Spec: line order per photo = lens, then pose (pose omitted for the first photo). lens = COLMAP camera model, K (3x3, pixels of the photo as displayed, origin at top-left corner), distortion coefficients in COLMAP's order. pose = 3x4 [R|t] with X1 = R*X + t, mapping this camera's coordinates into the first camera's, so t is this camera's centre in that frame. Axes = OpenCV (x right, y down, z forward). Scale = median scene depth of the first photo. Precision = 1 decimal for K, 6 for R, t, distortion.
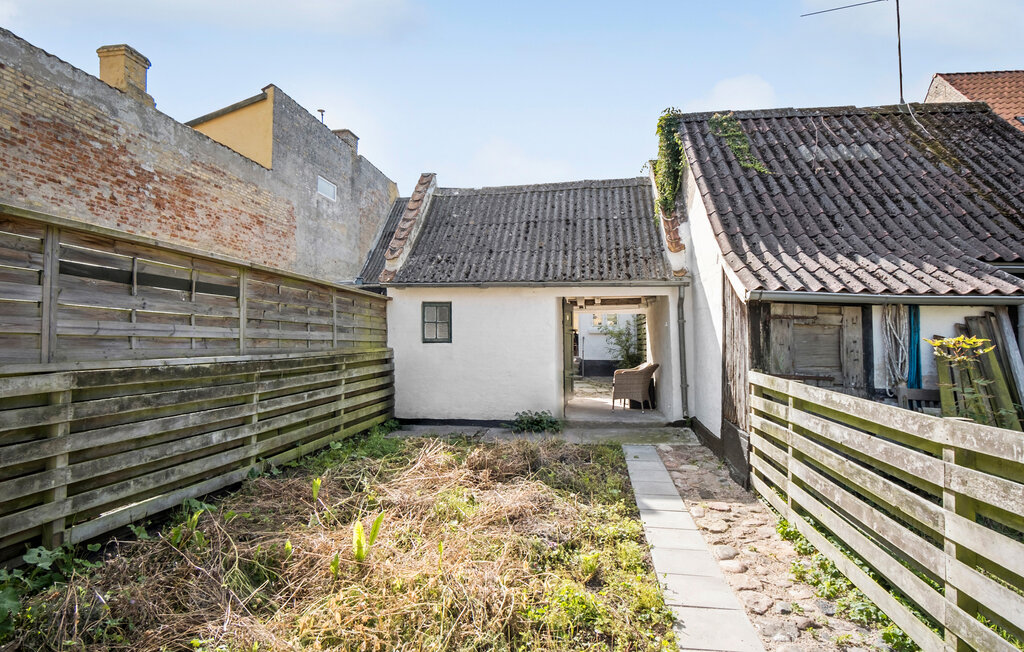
lens RADIAL K [[555.3, 0, 512.0], [0, 555.3, 326.0], [0, 0, 1]] dist [-0.000970, -0.000157]
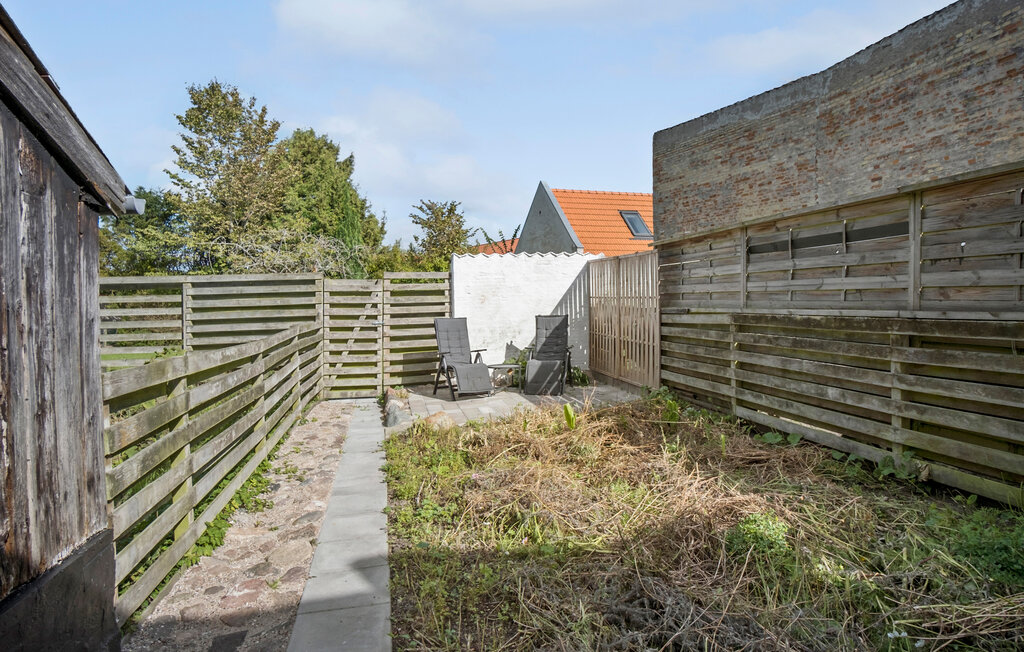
lens RADIAL K [[555.3, 0, 512.0], [0, 555.3, 326.0], [0, 0, 1]] dist [-0.000970, -0.000157]
pose [[-0.929626, 0.035608, -0.366779, 0.323889], [0.030283, 0.999336, 0.020265, 0.045989], [0.367257, 0.007732, -0.930087, 1.636749]]
